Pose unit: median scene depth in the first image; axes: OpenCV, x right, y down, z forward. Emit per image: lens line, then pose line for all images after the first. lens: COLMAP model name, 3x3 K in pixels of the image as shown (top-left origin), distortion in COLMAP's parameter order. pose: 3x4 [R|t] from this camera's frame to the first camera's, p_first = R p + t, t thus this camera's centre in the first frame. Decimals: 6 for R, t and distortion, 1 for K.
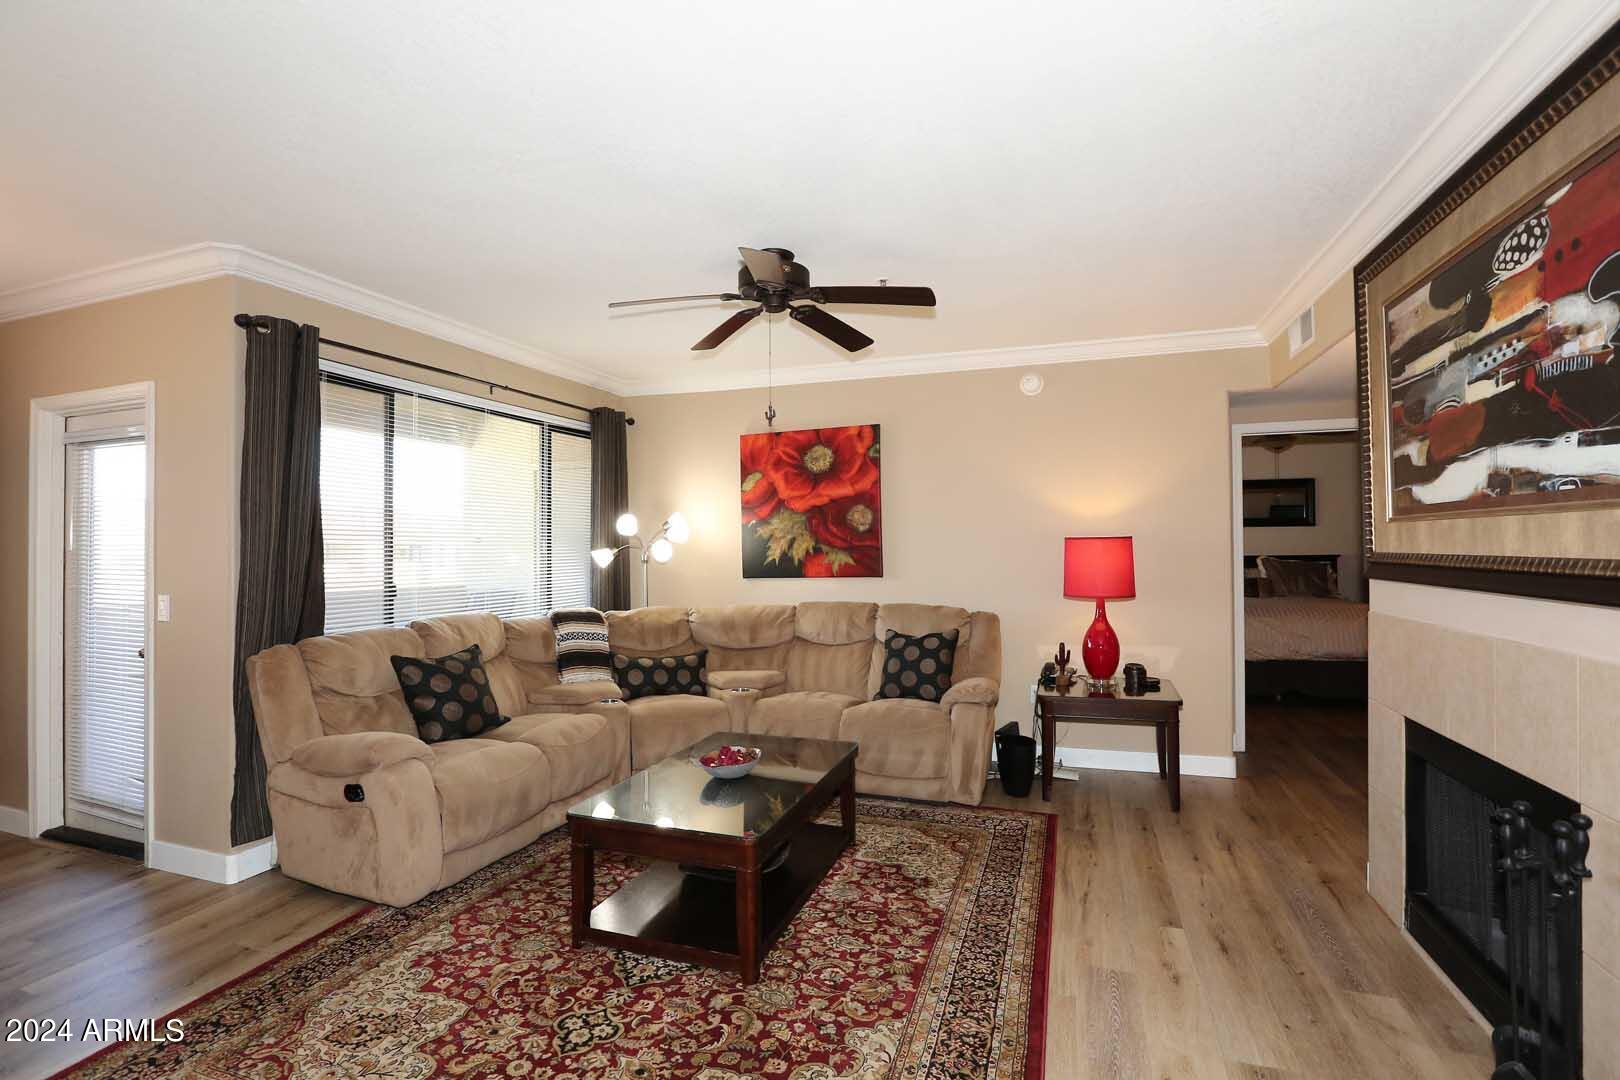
lens RADIAL K [[747.5, 0, 808.6], [0, 747.5, 542.7], [0, 0, 1]] dist [-0.046613, 0.002165]
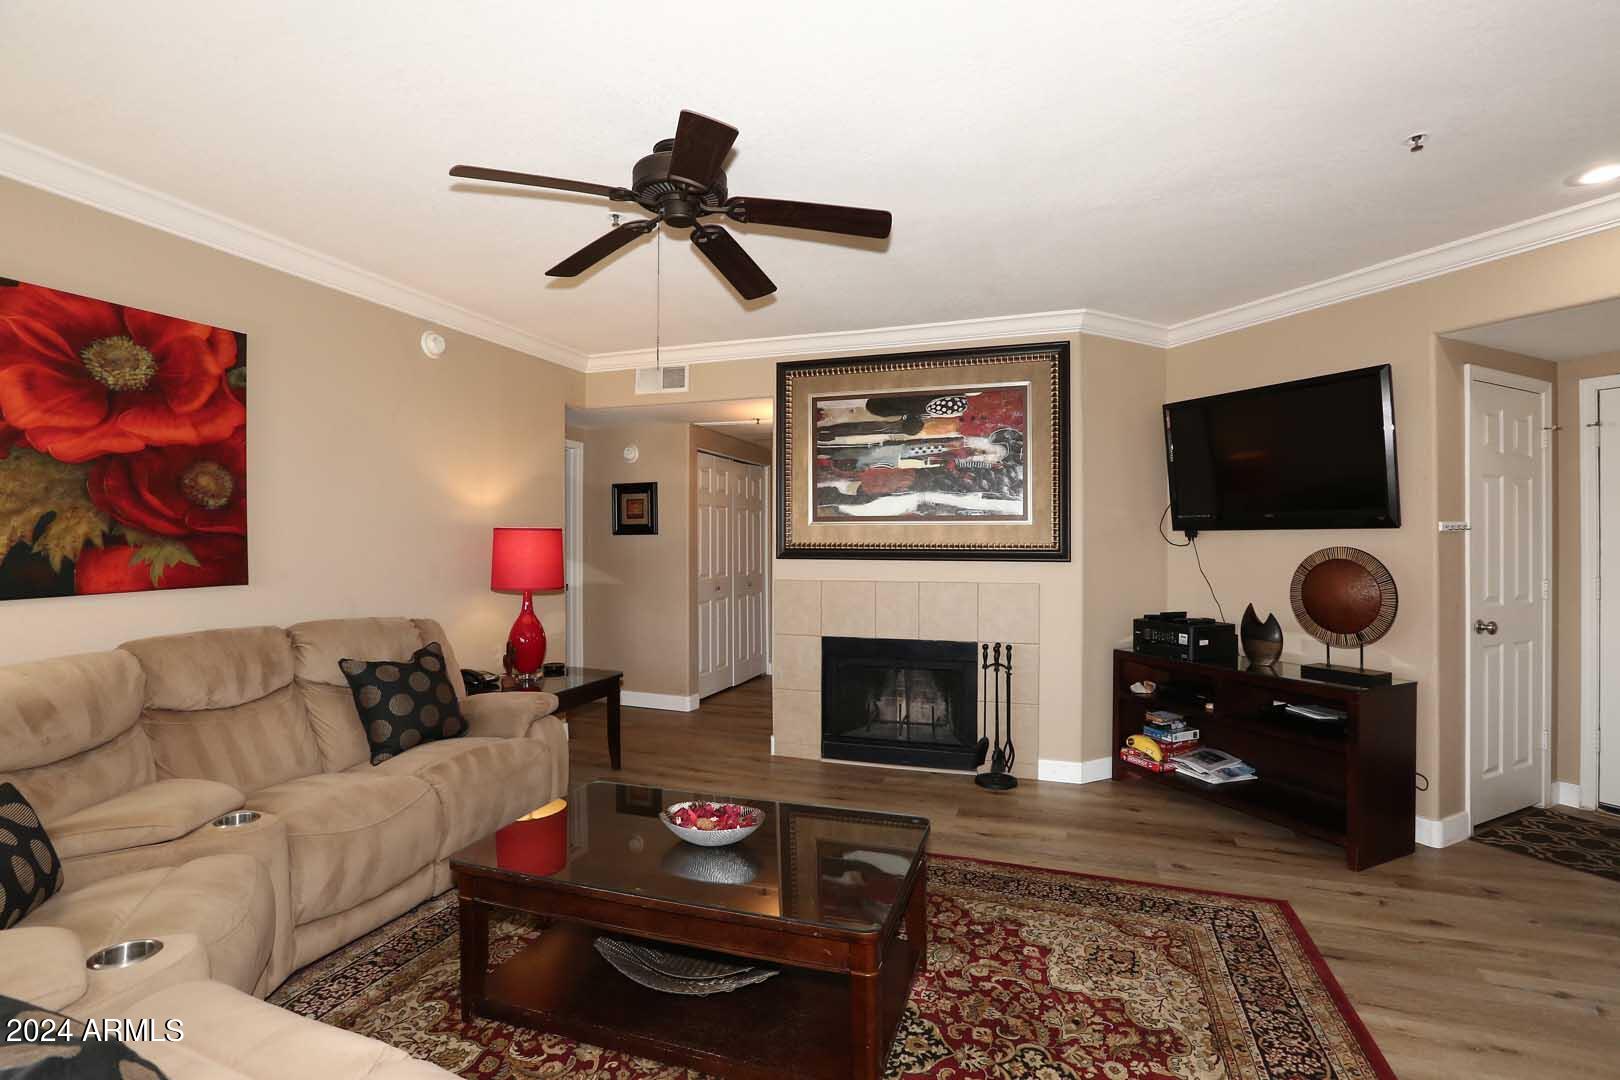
lens RADIAL K [[747.5, 0, 803.9], [0, 747.5, 538.3], [0, 0, 1]] dist [-0.046613, 0.002165]
pose [[-0.017728, 0.011655, 0.999775, -0.601303], [-0.004353, 0.999922, -0.011734, 0.015626], [-0.999833, -0.004560, -0.017676, 0.658548]]
